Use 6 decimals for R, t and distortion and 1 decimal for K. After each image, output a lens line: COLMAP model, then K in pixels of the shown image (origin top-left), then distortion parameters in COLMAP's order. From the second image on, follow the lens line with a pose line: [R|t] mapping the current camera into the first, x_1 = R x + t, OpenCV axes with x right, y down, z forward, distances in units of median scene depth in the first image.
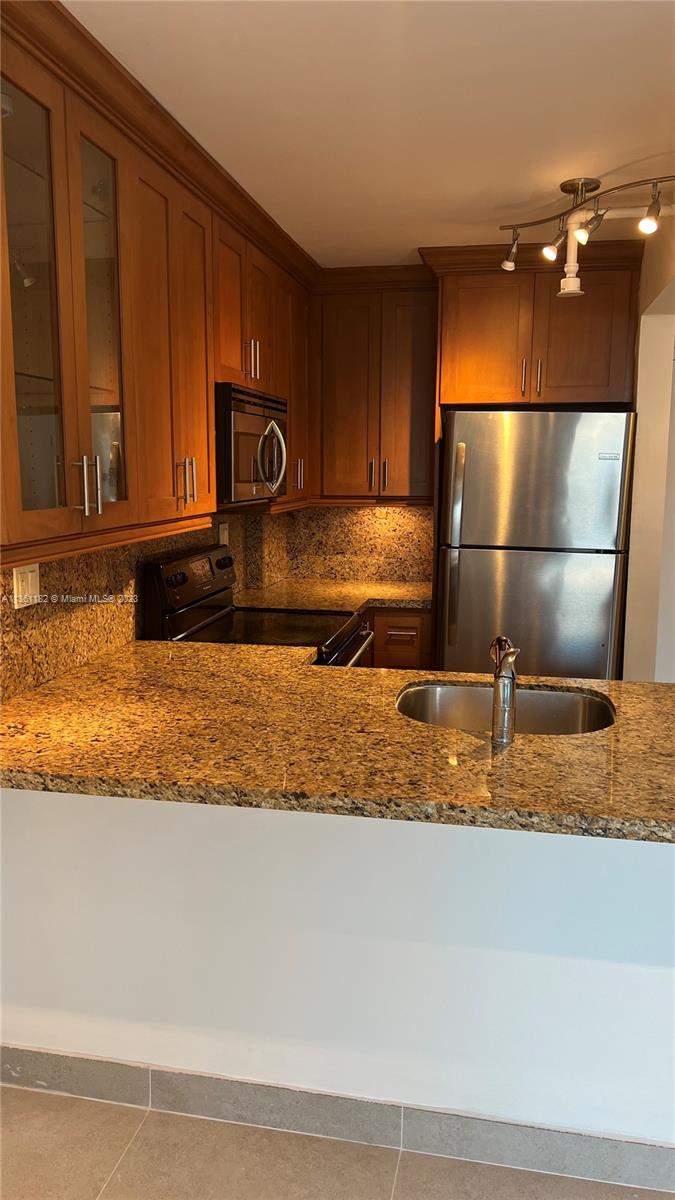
lens RADIAL K [[897.6, 0, 332.0], [0, 897.6, 604.6], [0, 0, 1]] dist [0.036407, -0.009197]
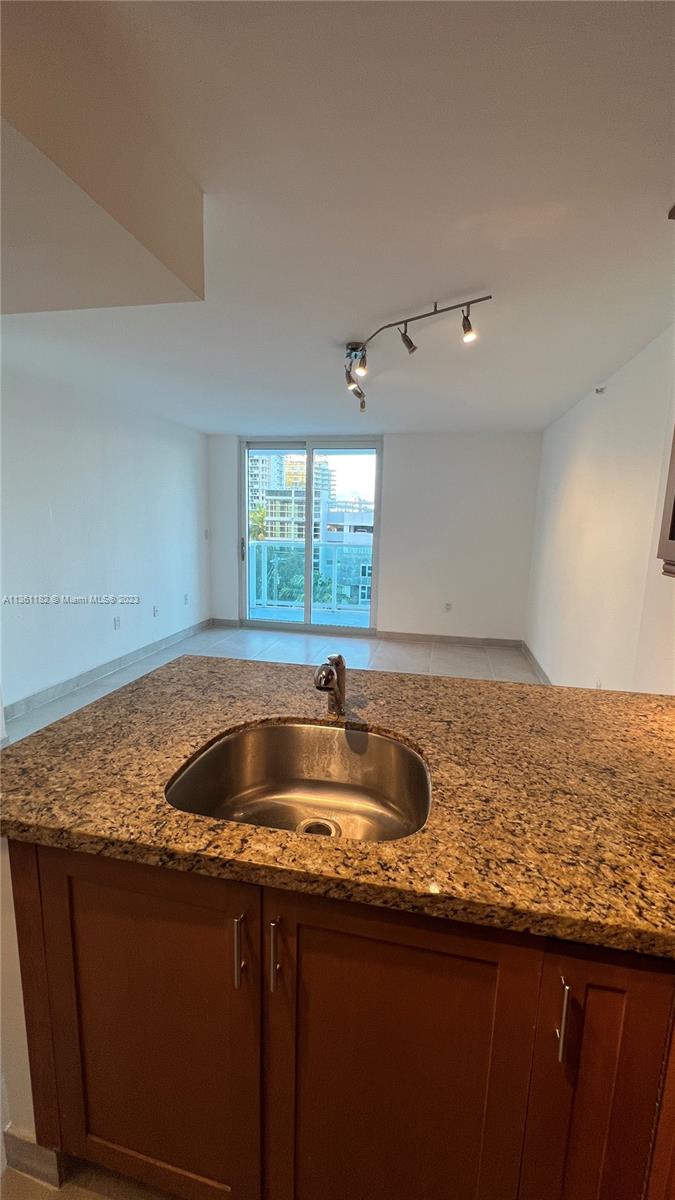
lens RADIAL K [[478.8, 0, 339.1], [0, 478.8, 588.8], [0, 0, 1]] dist [0.000600, 0.000175]
pose [[-0.999587, -0.027955, 0.006629, 0.171807], [-0.024634, 0.952677, 0.302984, -0.210658], [-0.014786, 0.302696, -0.952973, 1.479880]]
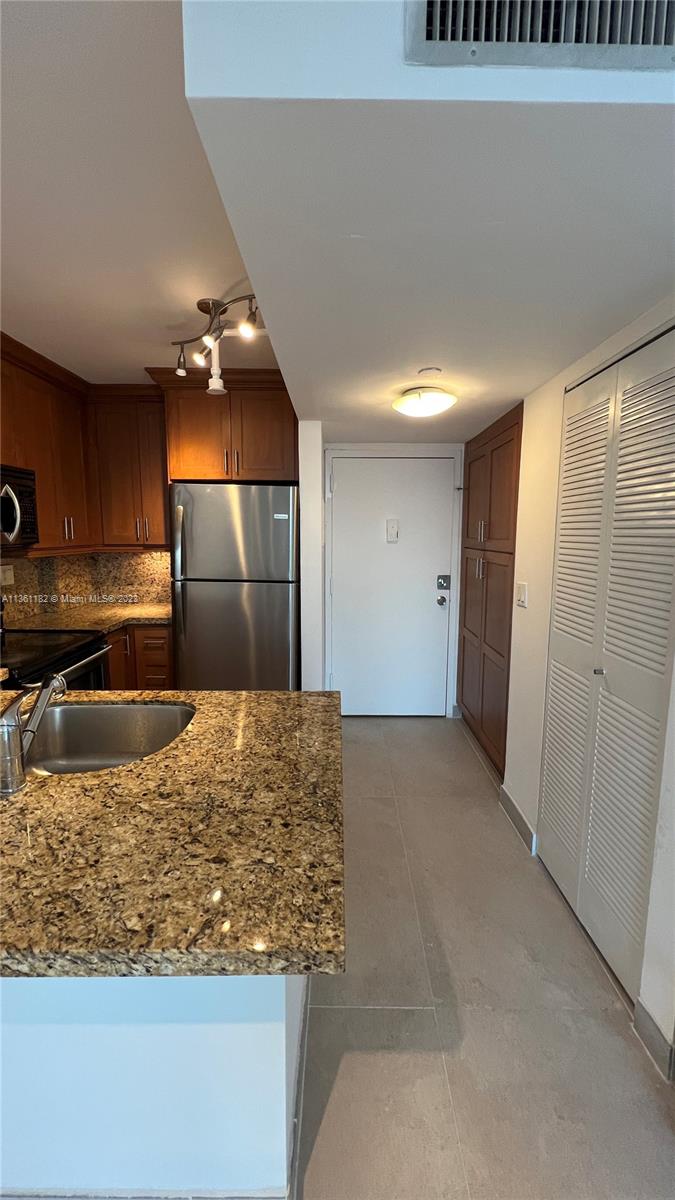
lens RADIAL K [[478.8, 0, 334.9], [0, 478.8, 594.3], [0, 0, 1]] dist [0.000600, 0.000175]
pose [[0.981493, -0.025106, 0.189847, 0.403581], [0.029593, 0.999345, -0.020836, -0.033728], [-0.189199, 0.026068, 0.981593, 0.387963]]
